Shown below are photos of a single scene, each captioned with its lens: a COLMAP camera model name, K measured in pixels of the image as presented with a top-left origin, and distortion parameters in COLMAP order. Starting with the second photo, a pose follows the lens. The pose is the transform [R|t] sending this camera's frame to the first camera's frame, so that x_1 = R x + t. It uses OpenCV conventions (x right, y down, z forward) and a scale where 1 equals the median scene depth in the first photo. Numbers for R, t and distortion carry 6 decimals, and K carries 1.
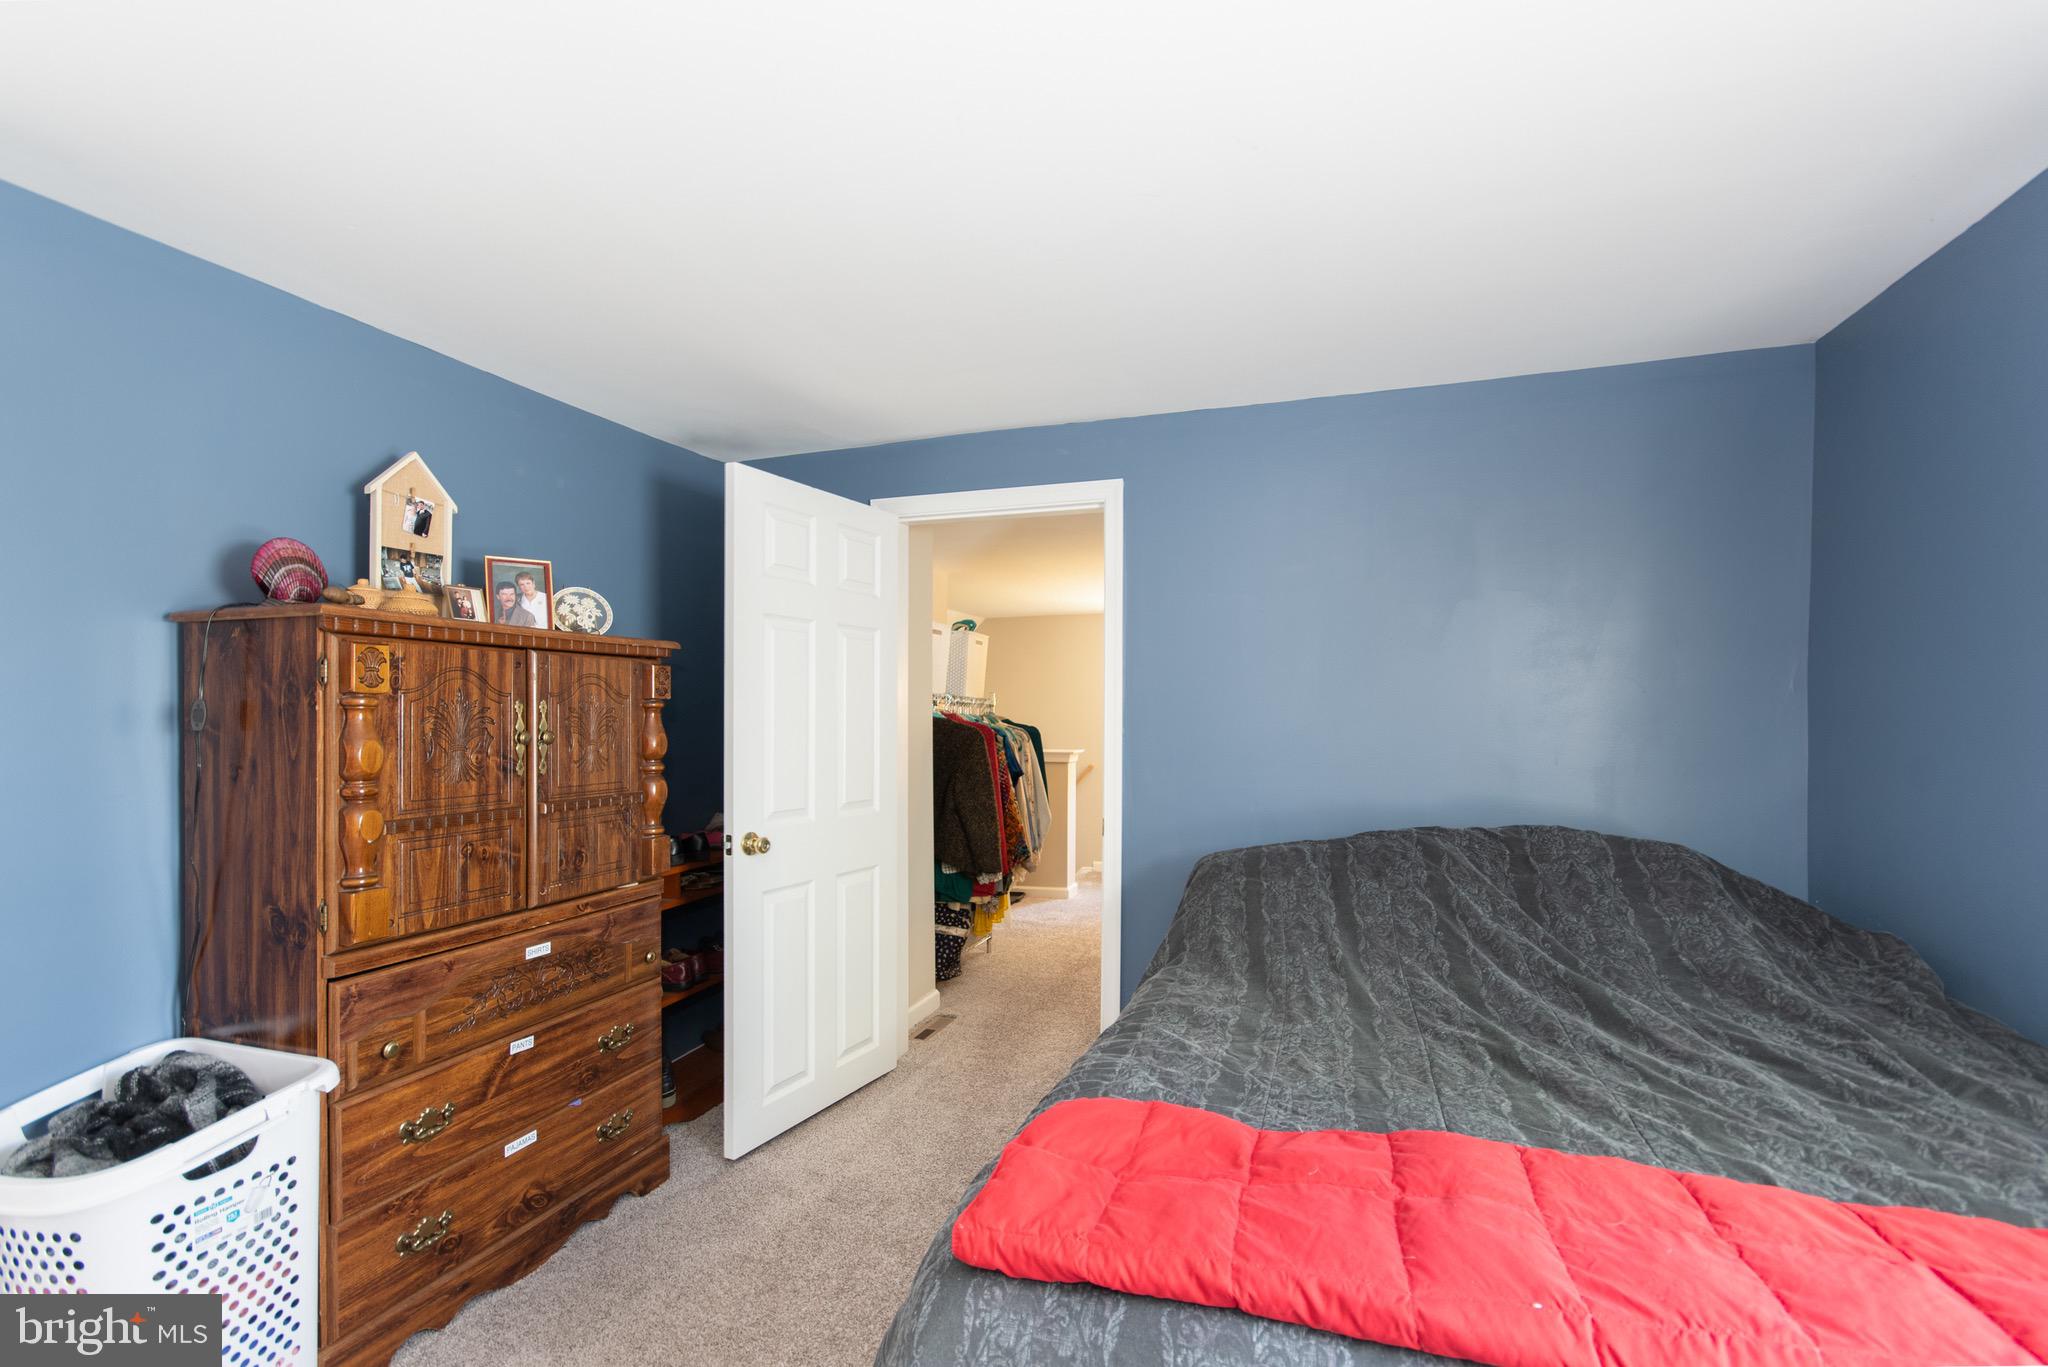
lens RADIAL K [[917.4, 0, 1026.3], [0, 917.4, 719.7], [0, 0, 1]] dist [0.001423, 0.001954]
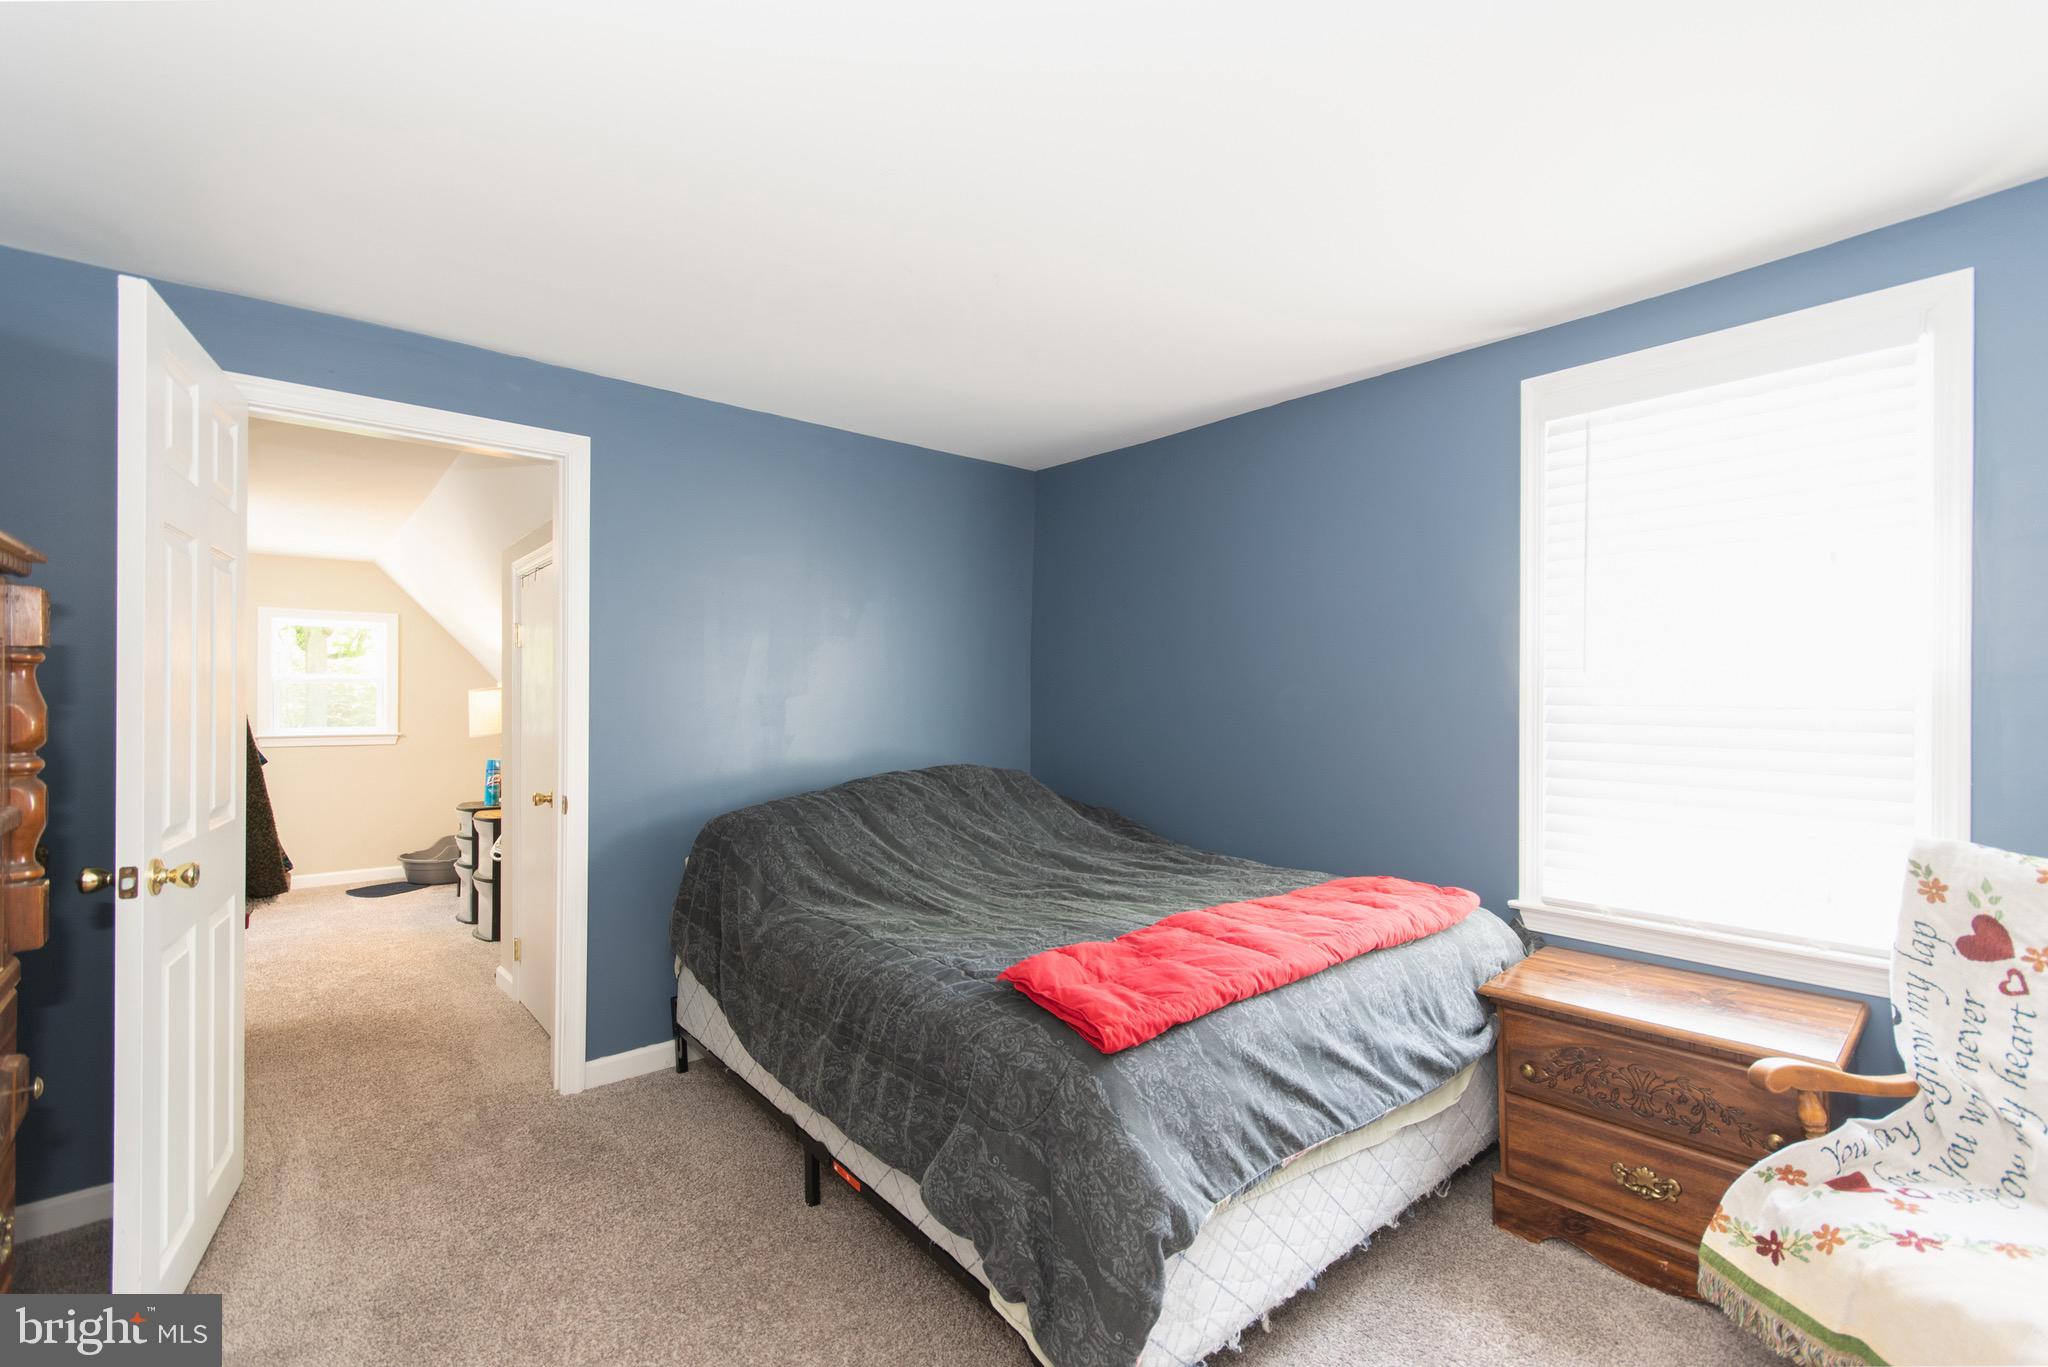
lens RADIAL K [[917.4, 0, 1023.4], [0, 917.4, 690.6], [0, 0, 1]] dist [0.001423, 0.001954]
pose [[0.499950, 0.007382, 0.866023, -1.452555], [-0.003503, 0.999973, -0.006501, 0.016584], [-0.866047, 0.000217, 0.499963, 0.387679]]
